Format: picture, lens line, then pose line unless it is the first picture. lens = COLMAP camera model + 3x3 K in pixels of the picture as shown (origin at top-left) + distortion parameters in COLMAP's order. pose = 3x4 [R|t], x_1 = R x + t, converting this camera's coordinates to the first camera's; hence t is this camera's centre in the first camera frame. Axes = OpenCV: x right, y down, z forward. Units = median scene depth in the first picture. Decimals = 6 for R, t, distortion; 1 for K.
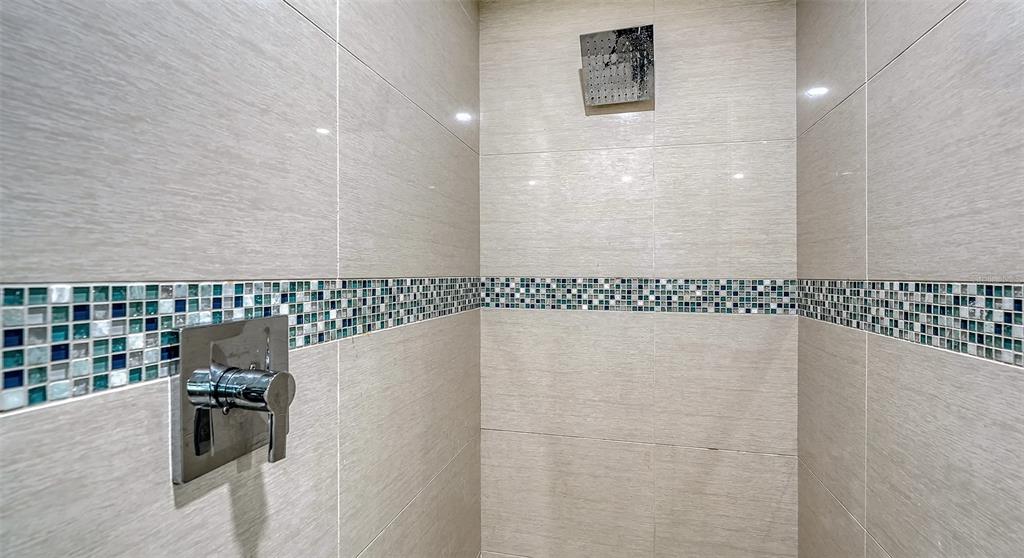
lens RADIAL K [[470.8, 0, 511.6], [0, 470.8, 276.6], [0, 0, 1]] dist [-0.012577, -0.000245]
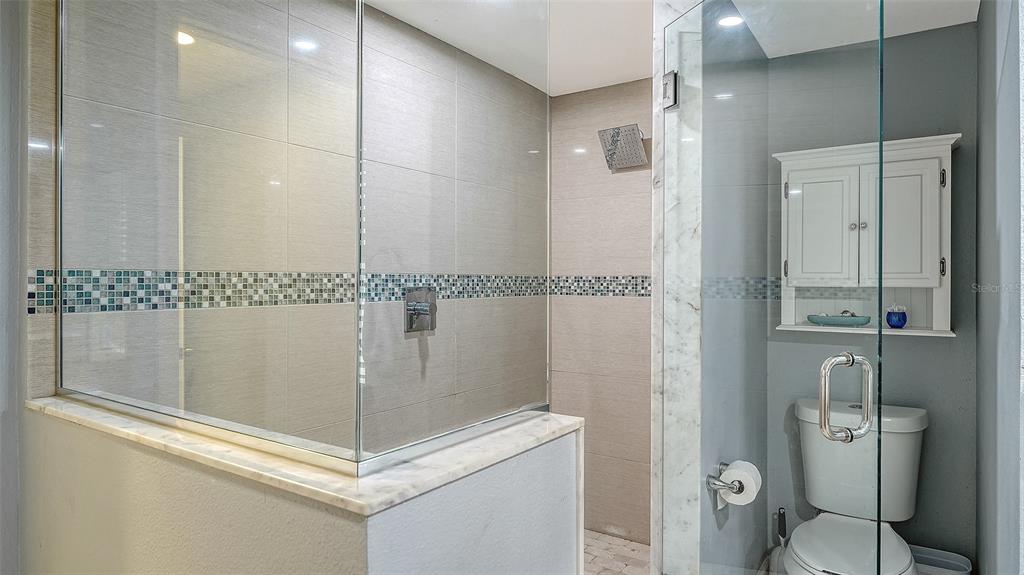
lens RADIAL K [[606.2, 0, 512.3], [0, 606.2, 287.2], [0, 0, 1]] dist [0.002519, 0.000479]
pose [[0.932940, 0.000754, -0.360030, 0.749598], [0.000361, 0.999995, 0.003030, 0.044219], [0.360031, -0.002957, 0.932936, -1.325537]]
